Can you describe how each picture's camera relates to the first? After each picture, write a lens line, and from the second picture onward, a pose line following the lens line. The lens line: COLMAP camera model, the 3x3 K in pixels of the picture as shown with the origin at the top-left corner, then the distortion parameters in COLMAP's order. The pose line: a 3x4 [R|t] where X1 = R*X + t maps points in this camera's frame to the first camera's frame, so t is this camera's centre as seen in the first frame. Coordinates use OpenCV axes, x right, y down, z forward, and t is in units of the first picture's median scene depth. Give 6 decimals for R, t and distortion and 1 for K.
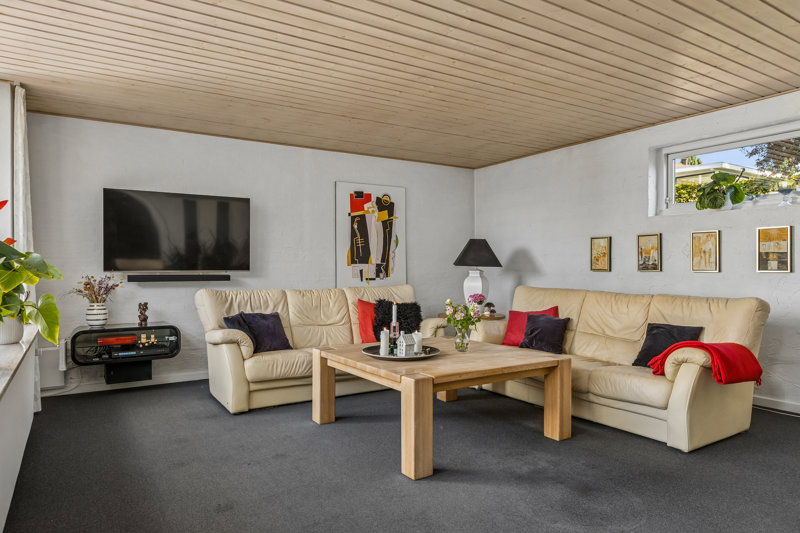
lens RADIAL K [[526.8, 0, 399.8], [0, 526.8, 269.9], [0, 0, 1]] dist [-0.001150, -0.001067]
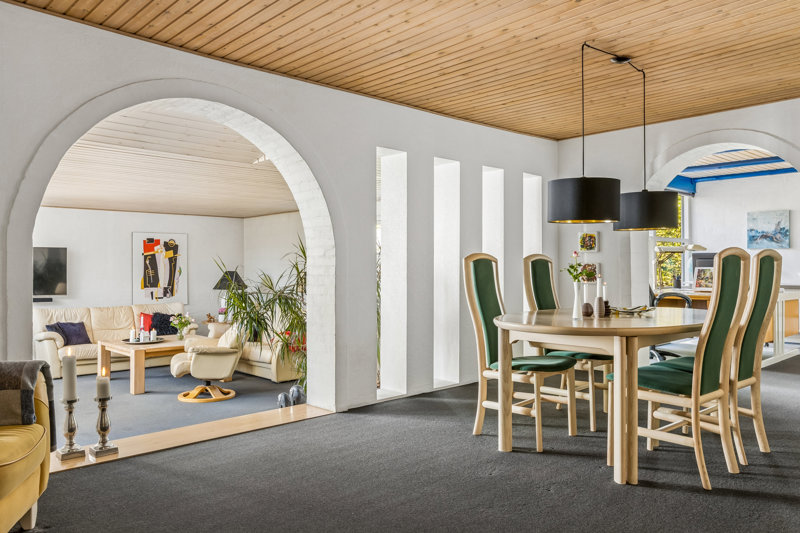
lens RADIAL K [[594.9, 0, 400.8], [0, 594.9, 266.6], [0, 0, 1]] dist [-0.002134, -0.001131]
pose [[0.981893, -0.001021, 0.189433, 0.371534], [0.002371, 0.999973, -0.006899, -0.072139], [-0.189420, 0.007223, 0.981869, -0.958518]]
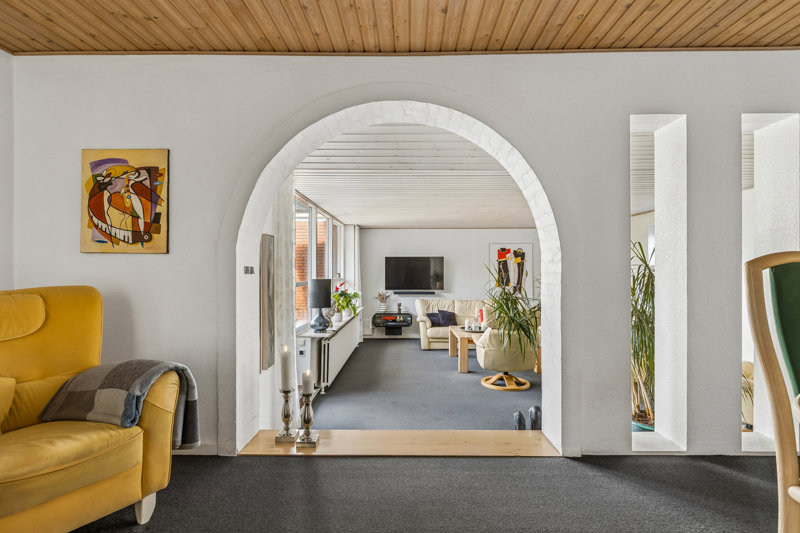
lens RADIAL K [[417.7, 0, 400.4], [0, 417.7, 268.6], [0, 0, 1]] dist [-0.002801, 0.000541]
pose [[0.834523, -0.002943, -0.550966, 0.562151], [-0.000807, 0.999978, -0.006563, -0.081737], [0.550973, 0.005922, 0.834502, -0.584977]]
